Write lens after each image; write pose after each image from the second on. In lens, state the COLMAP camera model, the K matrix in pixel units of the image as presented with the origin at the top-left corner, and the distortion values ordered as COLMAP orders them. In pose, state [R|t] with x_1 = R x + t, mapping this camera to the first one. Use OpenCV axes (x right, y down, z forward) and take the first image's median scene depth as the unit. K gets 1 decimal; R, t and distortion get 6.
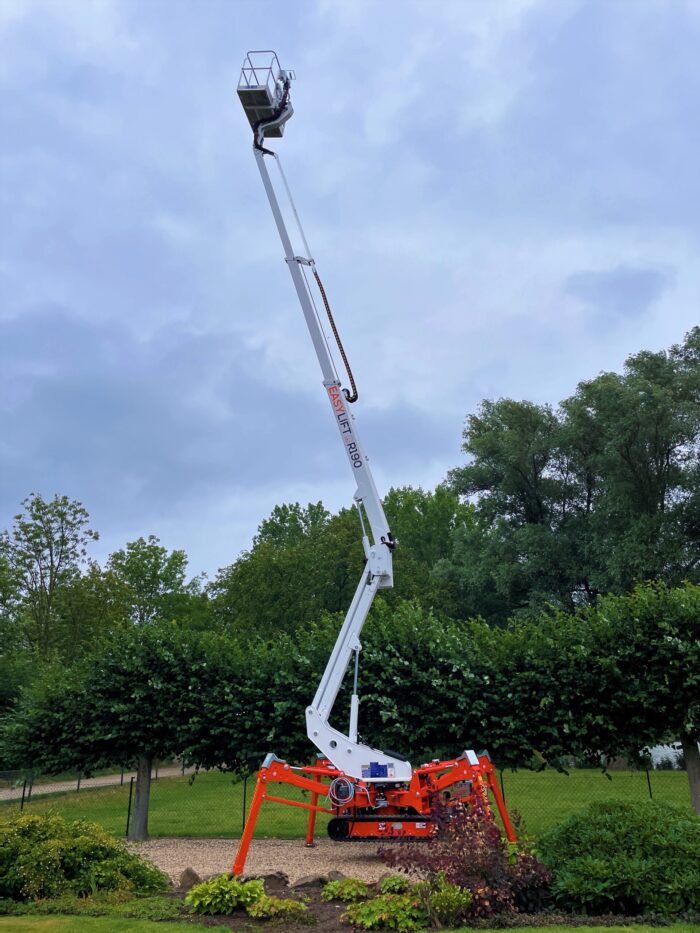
lens RADIAL K [[663.4, 0, 350.0], [0, 663.4, 466.5], [0, 0, 1]] dist [0.077998, -0.099946]
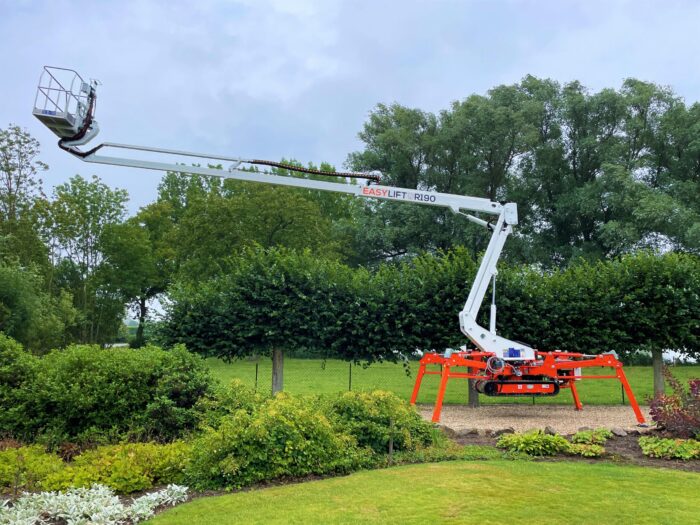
lens RADIAL K [[497.7, 0, 350.0], [0, 497.7, 262.5], [0, 0, 1]] dist [0.077998, -0.099946]
pose [[0.947337, 0.070176, 0.312453, -0.609557], [-0.137962, 0.969942, 0.200447, 0.077943], [-0.288995, -0.232997, 0.928544, 0.108217]]
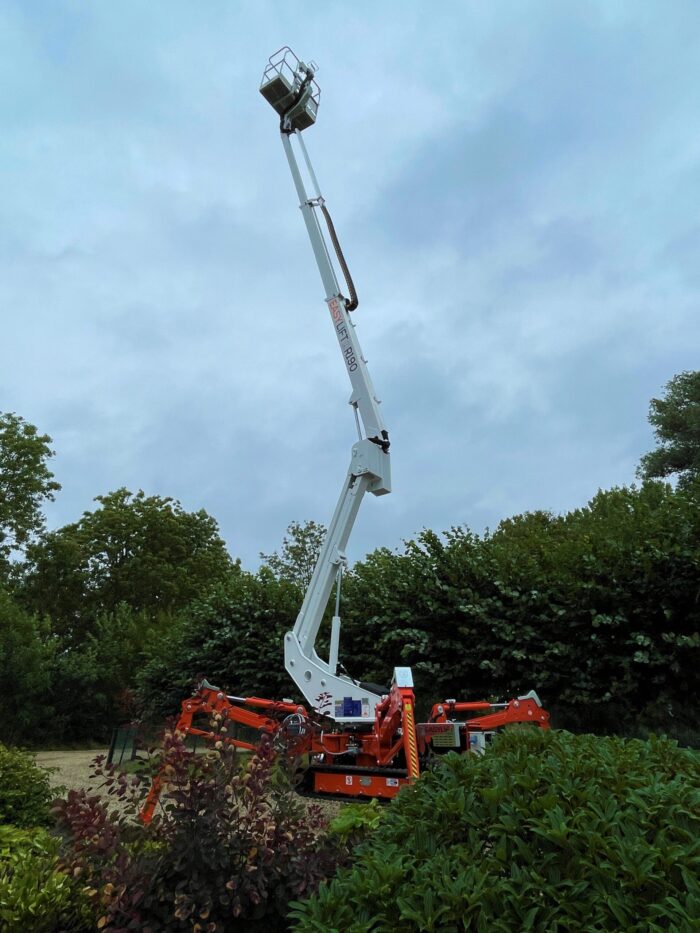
lens RADIAL K [[538.5, 0, 340.0], [0, 538.5, 453.7], [0, 0, 1]] dist [0.004554, -0.019103]
pose [[0.913551, -0.154633, -0.376183, 0.282529], [0.125095, 0.986900, -0.101884, 0.206897], [0.387010, 0.046017, 0.920927, 0.375573]]
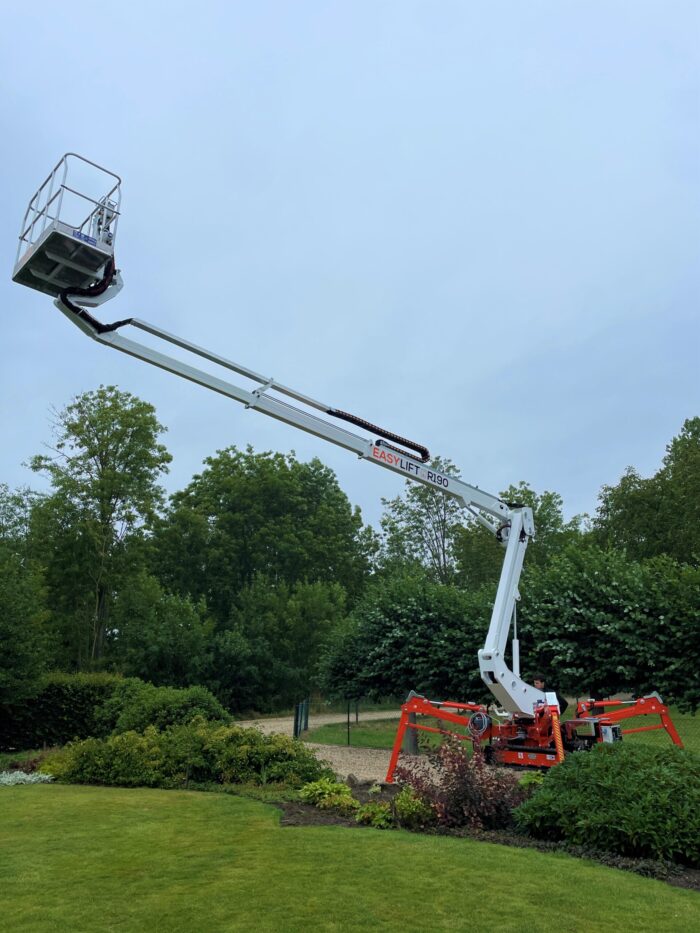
lens RADIAL K [[663.4, 0, 350.0], [0, 663.4, 466.5], [0, 0, 1]] dist [0.077998, -0.099946]
pose [[0.818713, -0.165230, -0.549916, 0.448586], [0.214986, 0.976251, 0.026741, -0.021578], [0.532438, -0.140117, 0.834792, -0.013086]]
